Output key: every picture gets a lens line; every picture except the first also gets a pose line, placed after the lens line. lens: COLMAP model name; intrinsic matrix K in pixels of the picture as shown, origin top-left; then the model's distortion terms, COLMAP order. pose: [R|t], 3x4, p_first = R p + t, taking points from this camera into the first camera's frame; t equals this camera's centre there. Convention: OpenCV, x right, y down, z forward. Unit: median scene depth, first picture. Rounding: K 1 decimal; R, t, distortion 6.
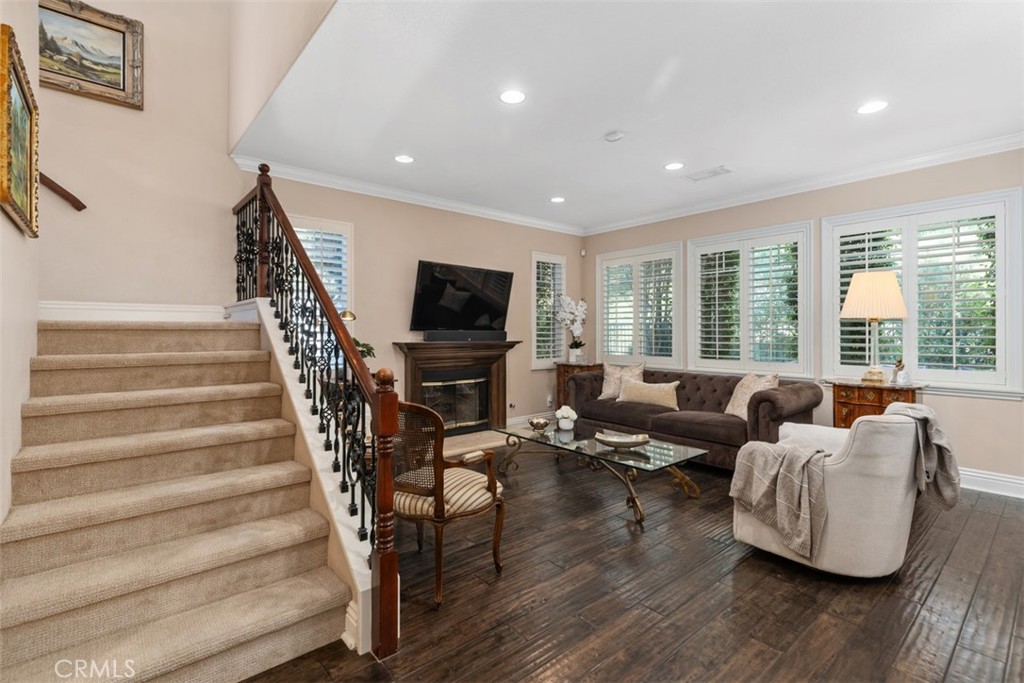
lens RADIAL K [[466.0, 0, 505.9], [0, 466.0, 333.6], [0, 0, 1]] dist [0.006639, -0.001085]
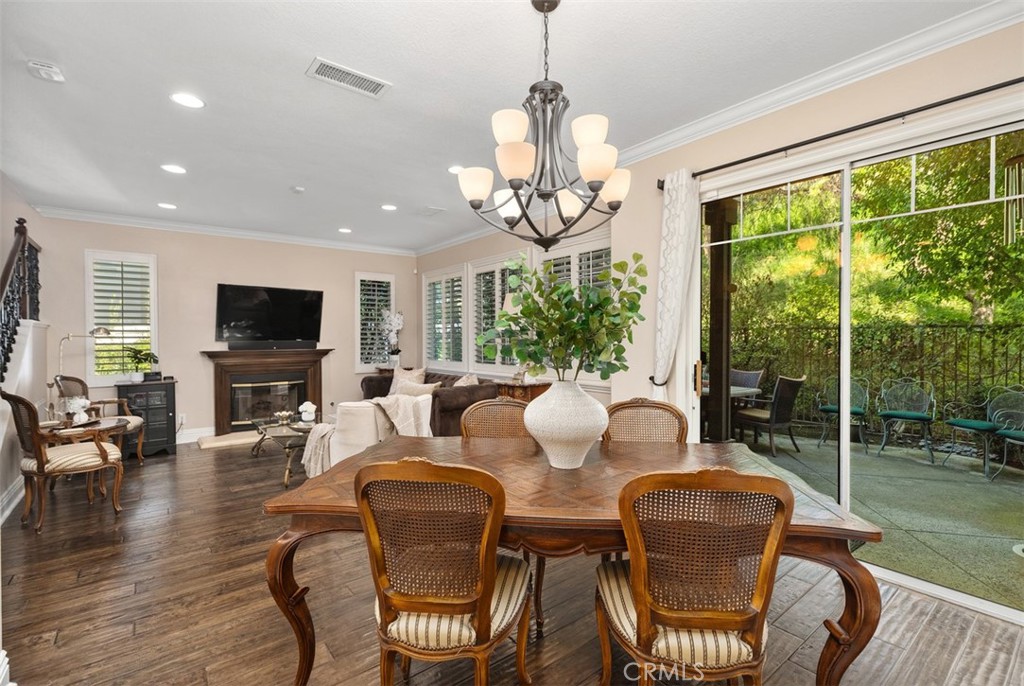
lens RADIAL K [[466.0, 0, 510.3], [0, 466.0, 341.6], [0, 0, 1]] dist [0.006639, -0.001085]
pose [[0.999266, -0.005764, -0.037862, 0.603845], [0.006014, 0.999961, 0.006505, -0.008348], [0.037823, -0.006728, 0.999262, -0.184063]]
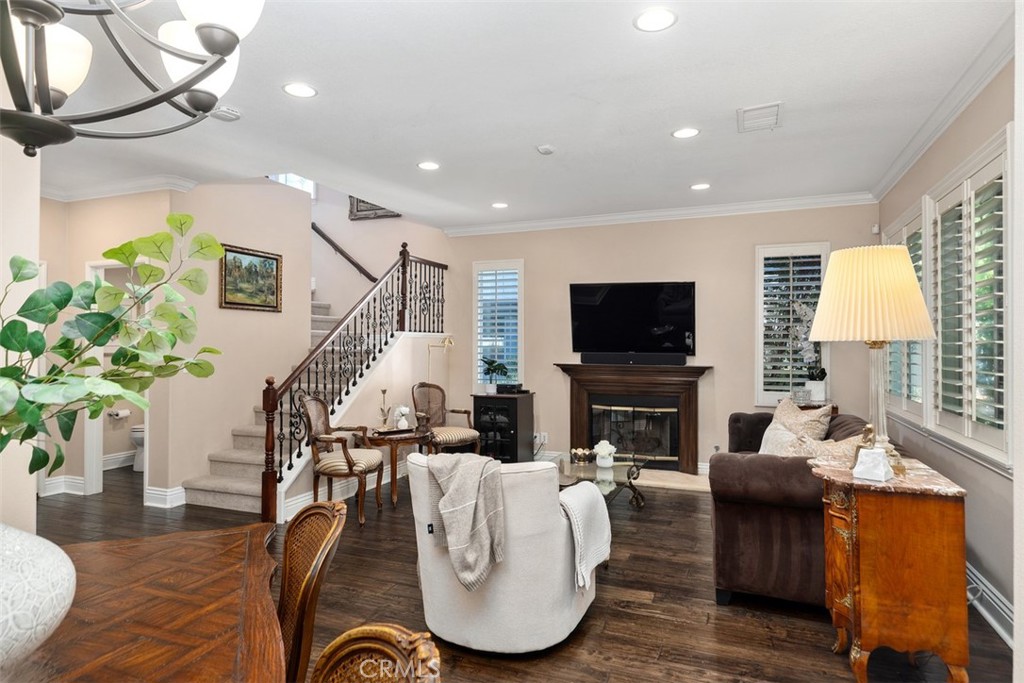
lens RADIAL K [[595.2, 0, 513.7], [0, 595.2, 344.4], [0, 0, 1]] dist [0.032651, 0.000386]
pose [[0.470004, -0.002372, -0.882661, 0.887153], [-0.004376, 0.999978, -0.005018, -0.016751], [0.882653, 0.006221, 0.469983, 0.267858]]
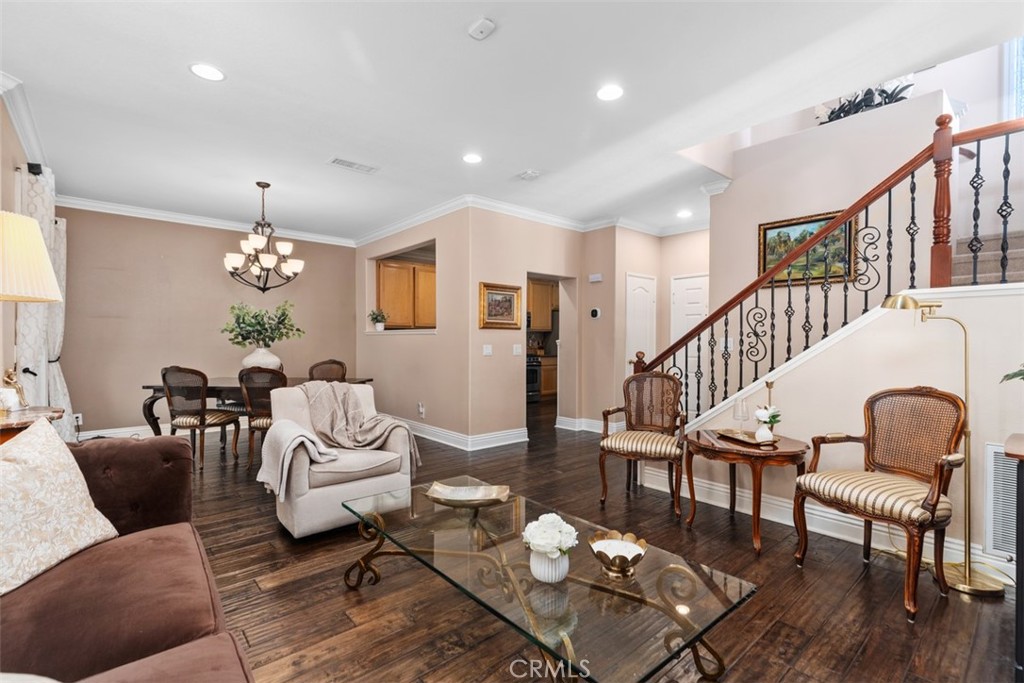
lens RADIAL K [[466.0, 0, 510.8], [0, 466.0, 345.2], [0, 0, 1]] dist [0.006639, -0.001085]
pose [[-0.999948, -0.002746, -0.009776, 0.144790], [-0.002830, 0.999960, 0.008543, 0.012097], [0.009752, 0.008570, -0.999916, 1.164894]]
